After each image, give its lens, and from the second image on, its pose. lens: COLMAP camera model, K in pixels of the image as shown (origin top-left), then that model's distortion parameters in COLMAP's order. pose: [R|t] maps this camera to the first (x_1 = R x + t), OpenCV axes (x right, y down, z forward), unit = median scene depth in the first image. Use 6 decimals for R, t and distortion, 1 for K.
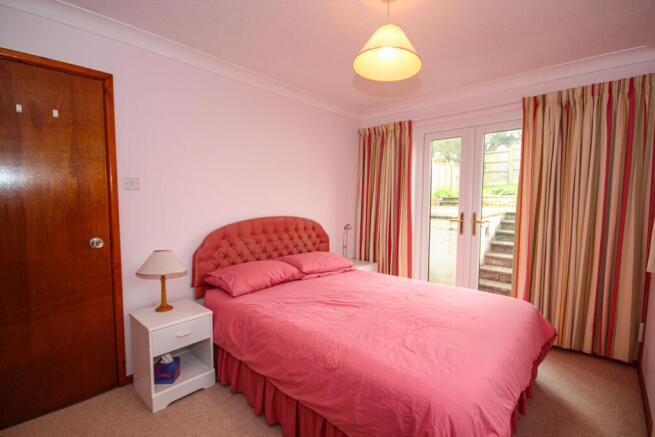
lens RADIAL K [[304.7, 0, 330.9], [0, 304.7, 218.8], [0, 0, 1]] dist [0.002252, 0.000694]
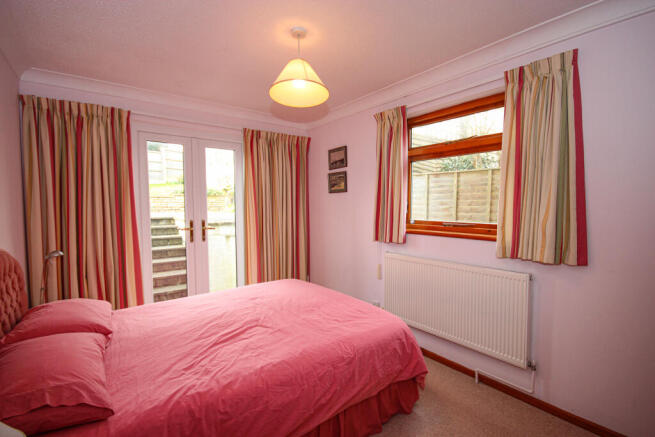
lens RADIAL K [[304.7, 0, 329.2], [0, 304.7, 221.0], [0, 0, 1]] dist [0.002252, 0.000694]
pose [[0.174678, -0.060548, 0.982762, -0.720274], [0.064917, 0.996644, 0.049865, -0.059894], [-0.982483, 0.055088, 0.178022, 0.549503]]
